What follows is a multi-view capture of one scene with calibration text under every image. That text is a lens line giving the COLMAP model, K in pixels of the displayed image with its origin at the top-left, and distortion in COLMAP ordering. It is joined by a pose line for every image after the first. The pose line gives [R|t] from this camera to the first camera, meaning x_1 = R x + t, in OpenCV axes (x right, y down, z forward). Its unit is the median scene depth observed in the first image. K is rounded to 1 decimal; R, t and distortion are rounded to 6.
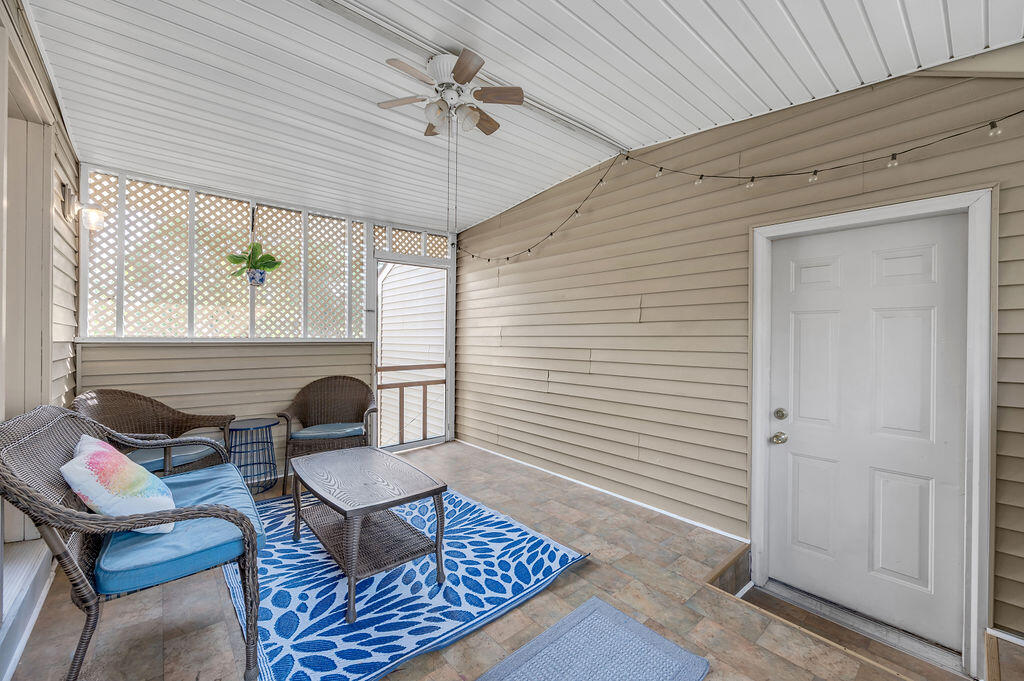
lens RADIAL K [[408.0, 0, 511.6], [0, 408.0, 340.4], [0, 0, 1]] dist [-0.000906, 0.000010]
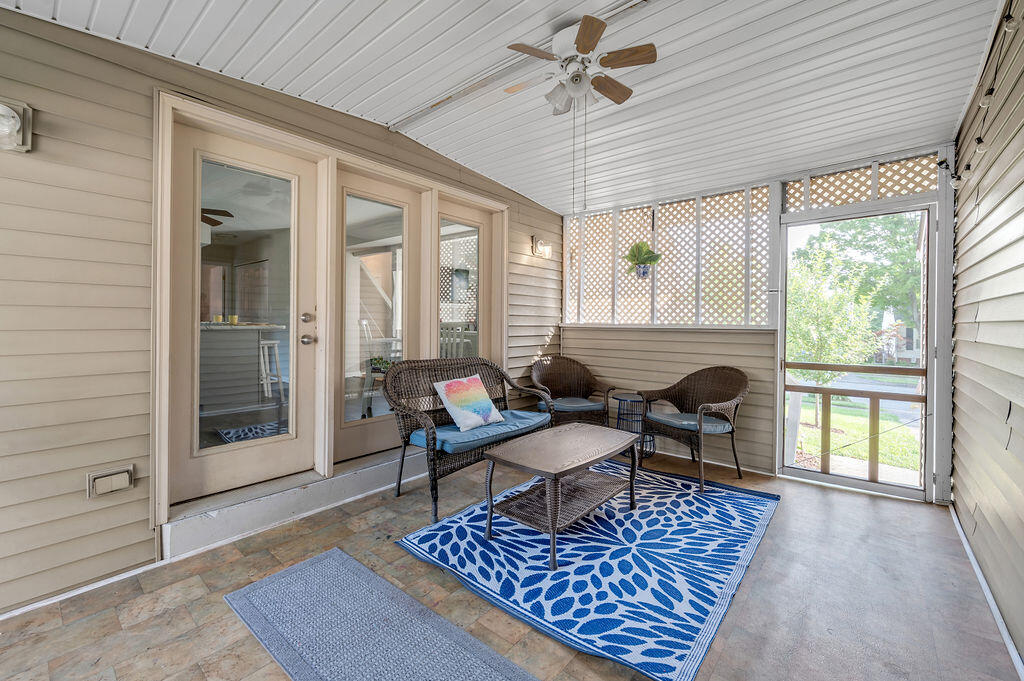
lens RADIAL K [[429.3, 0, 508.9], [0, 429.3, 321.1], [0, 0, 1]] dist [0.000800, 0.000230]
pose [[0.152684, -0.007121, -0.988249, 0.731244], [-0.011355, 0.999895, -0.008959, 0.000497], [0.988210, 0.012589, 0.152587, 0.629619]]
